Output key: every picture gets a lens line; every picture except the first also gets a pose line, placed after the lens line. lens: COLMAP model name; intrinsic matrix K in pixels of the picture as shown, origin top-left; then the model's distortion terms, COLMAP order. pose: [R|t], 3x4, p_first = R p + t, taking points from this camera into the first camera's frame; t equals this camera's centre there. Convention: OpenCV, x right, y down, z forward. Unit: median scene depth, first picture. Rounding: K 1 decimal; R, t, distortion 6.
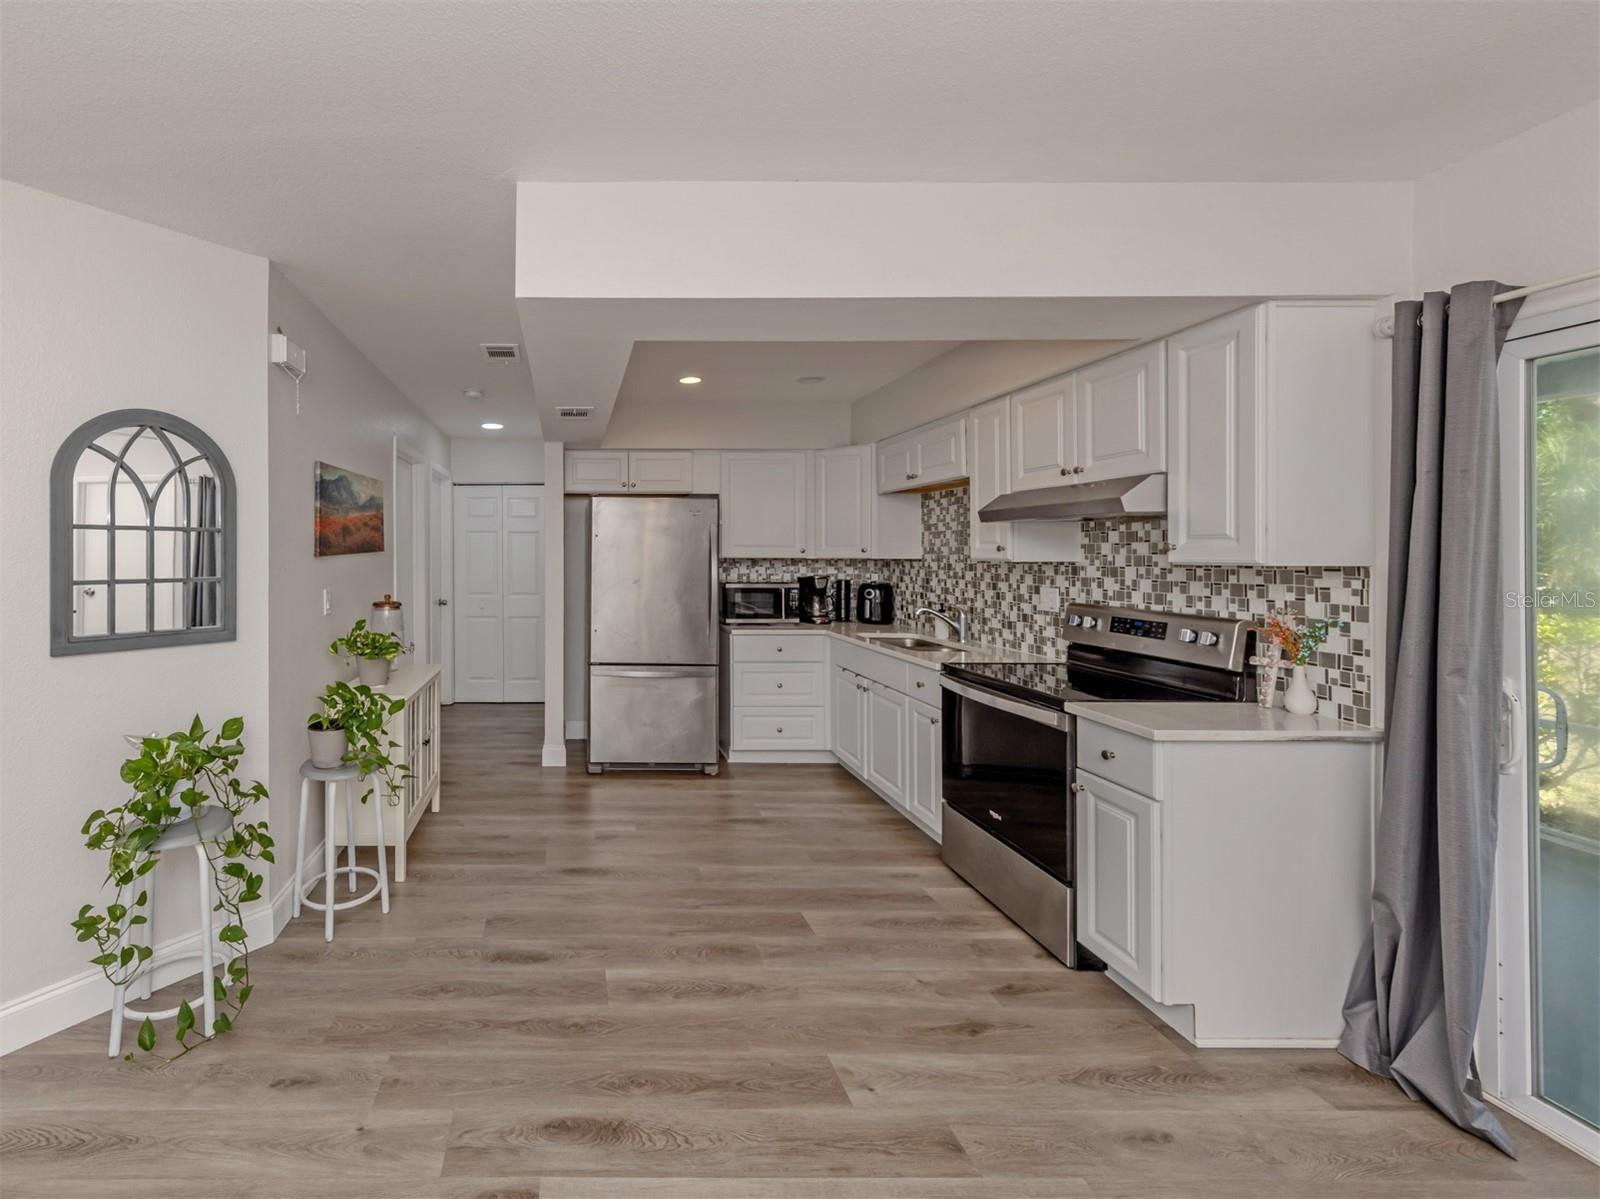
lens RADIAL K [[647.4, 0, 569.1], [0, 647.4, 550.9], [0, 0, 1]] dist [0.002133, -0.000819]
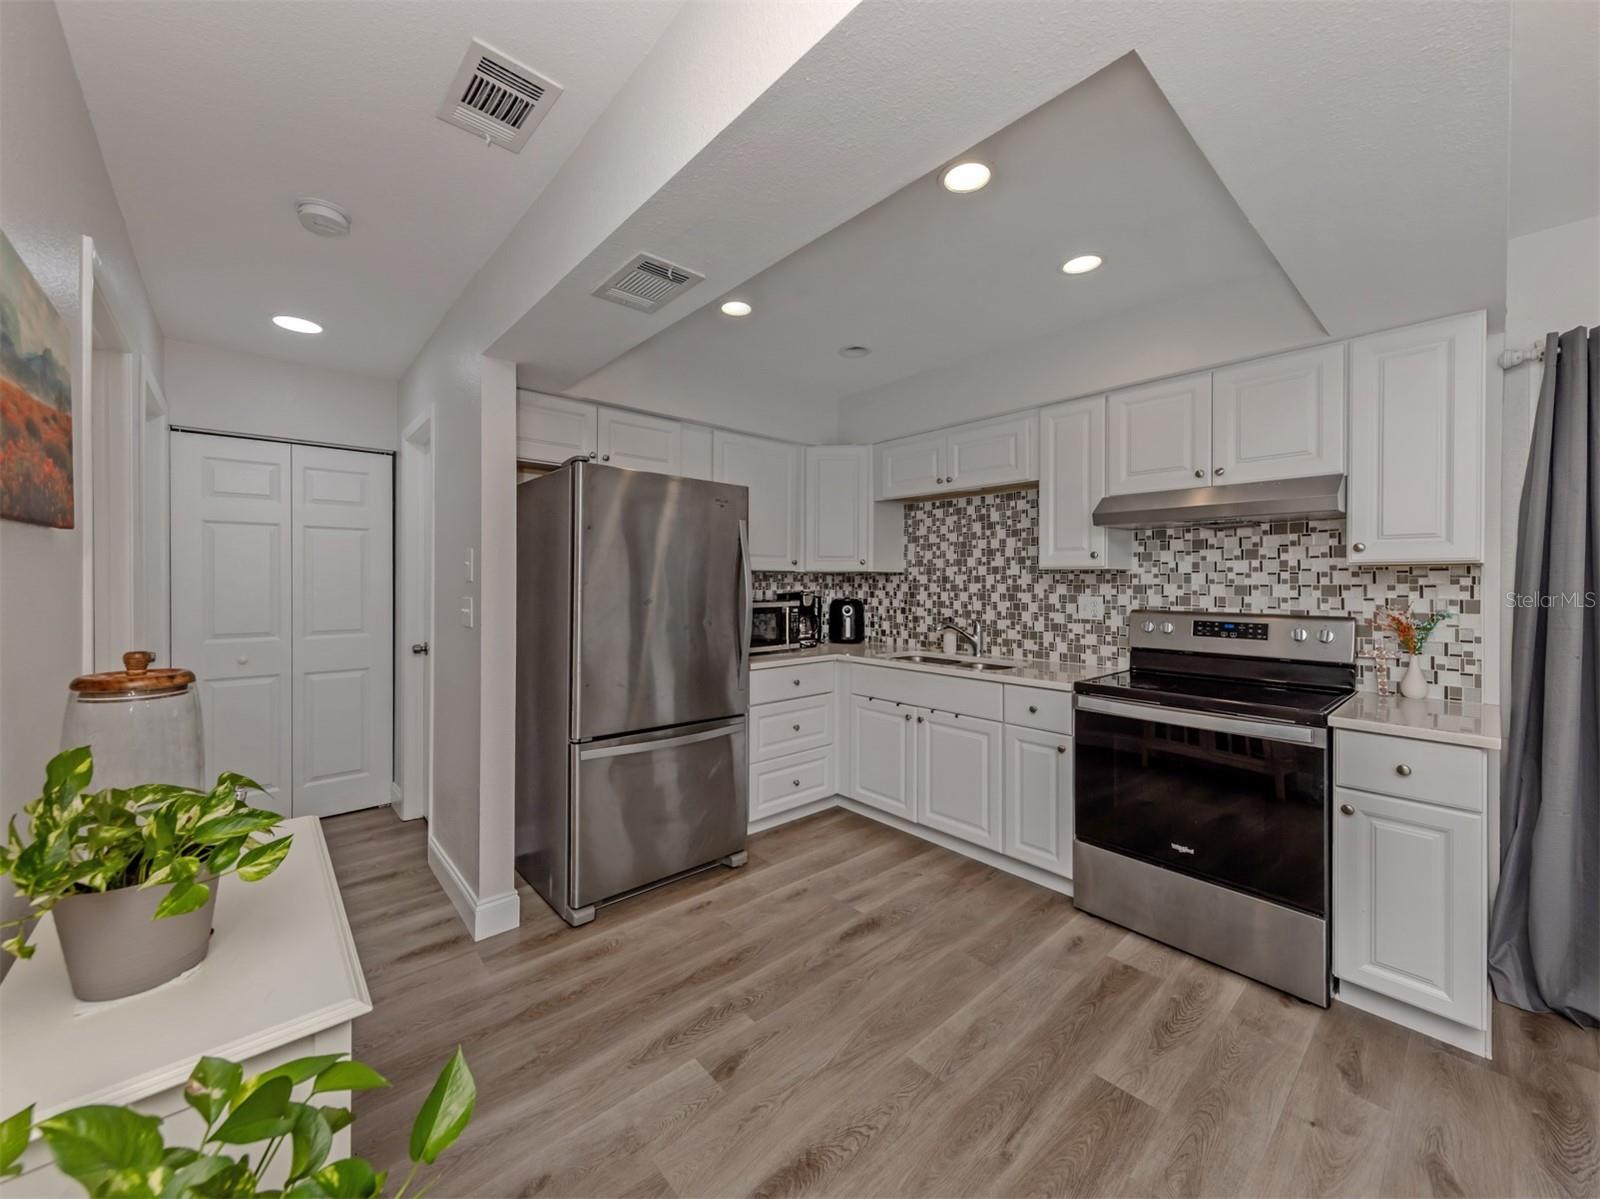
lens RADIAL K [[612.1, 0, 781.2], [0, 612.1, 581.0], [0, 0, 1]] dist [0.002355, 0.000115]
pose [[0.755785, 0.000411, 0.654820, -0.260483], [-0.003204, 0.999990, 0.003069, 0.032287], [-0.654812, -0.004418, 0.755779, 0.604440]]
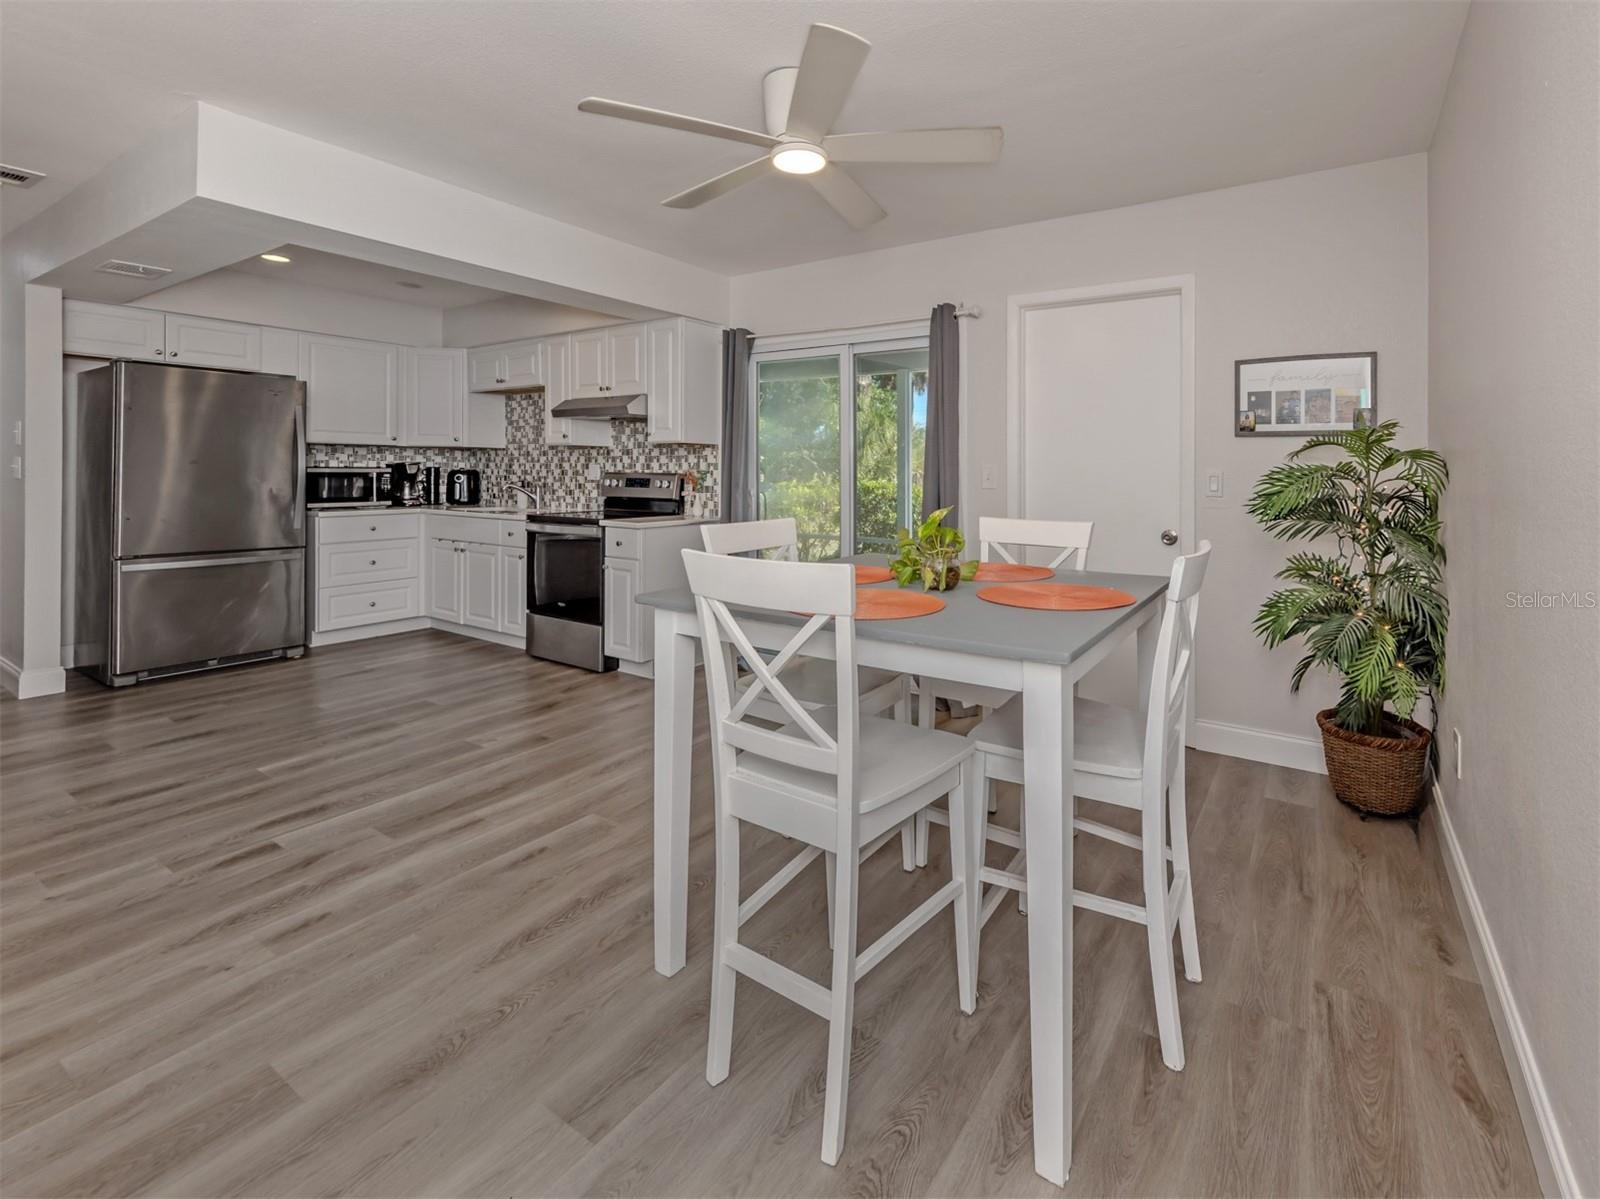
lens RADIAL K [[709.9, 0, 907.1], [0, 709.9, 476.8], [0, 0, 1]] dist [0.000813, -0.000111]
pose [[0.506135, -0.004339, 0.862443, -0.330363], [-0.010401, 0.999884, 0.011134, 0.061257], [-0.862391, -0.014606, 0.506031, -0.485381]]
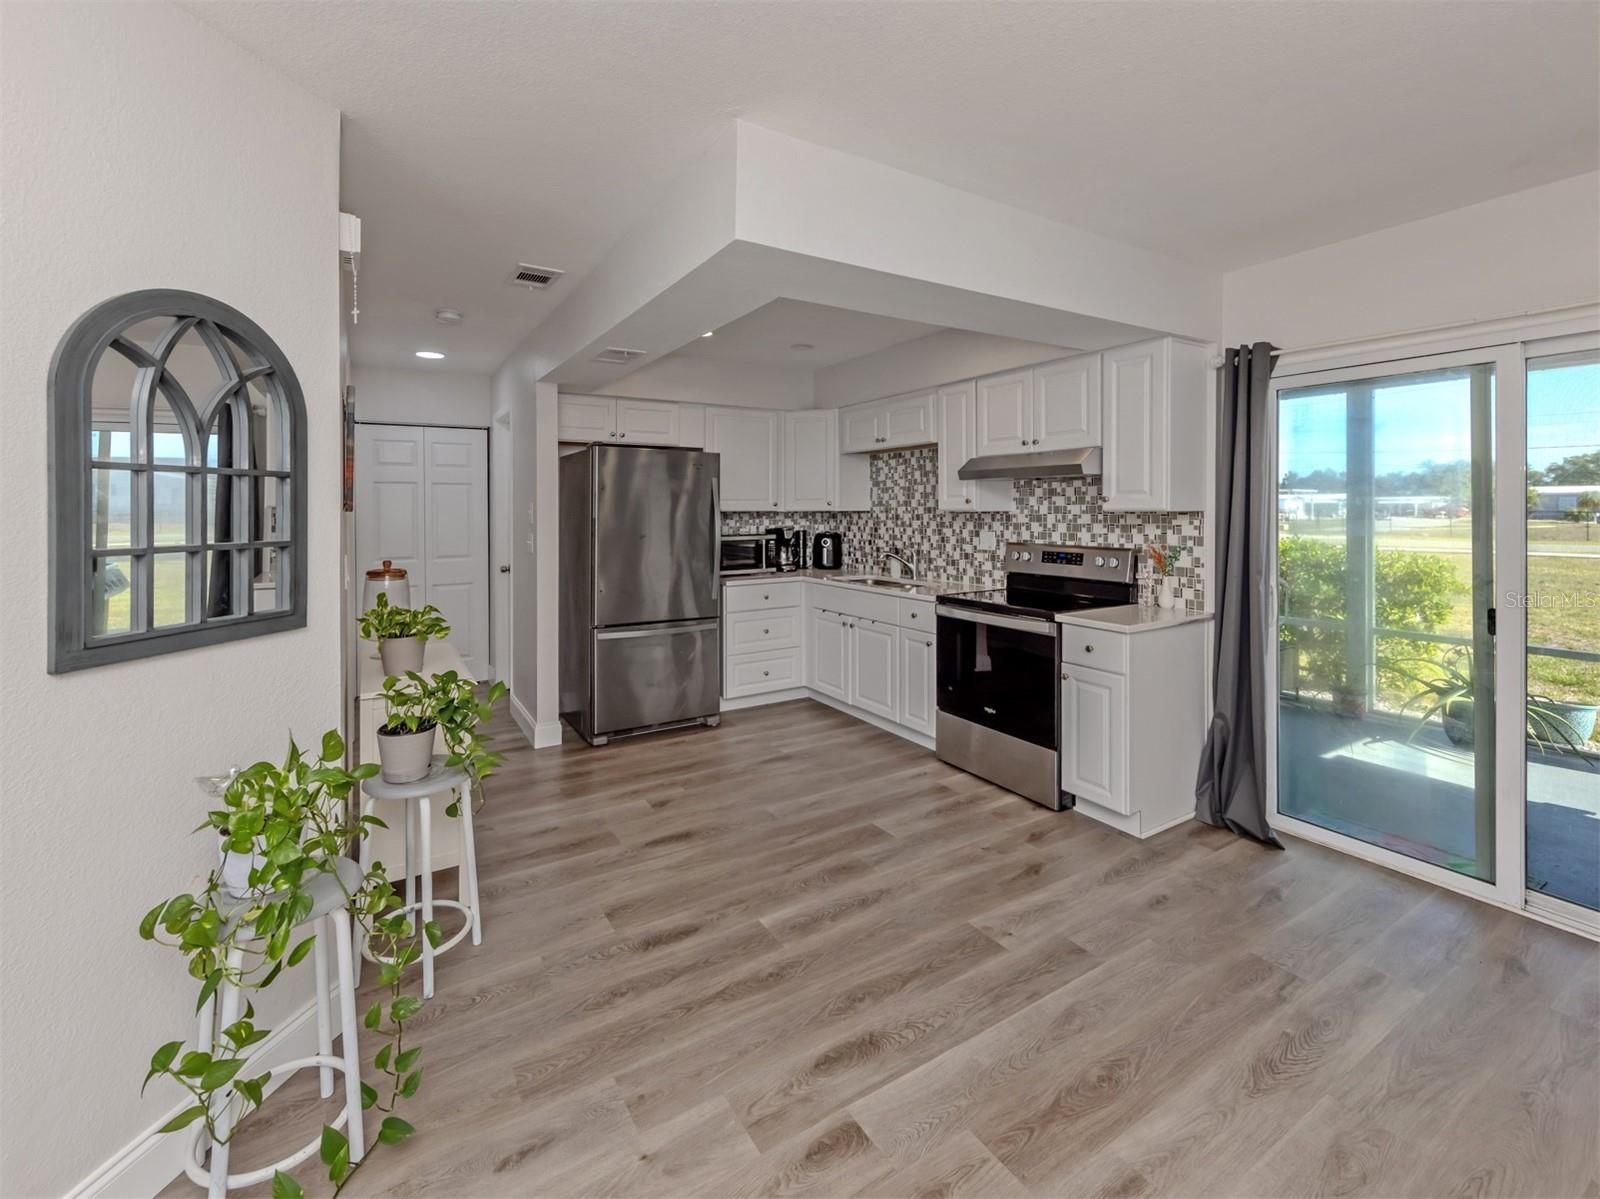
lens RADIAL K [[677.4, 0, 757.6], [0, 677.4, 508.8], [0, 0, 1]] dist [0.000861, -0.000119]
pose [[0.865955, -0.006286, 0.500082, -0.333379], [0.004900, 0.999980, 0.004085, 0.003844], [-0.500097, -0.001087, 0.865968, 0.065173]]
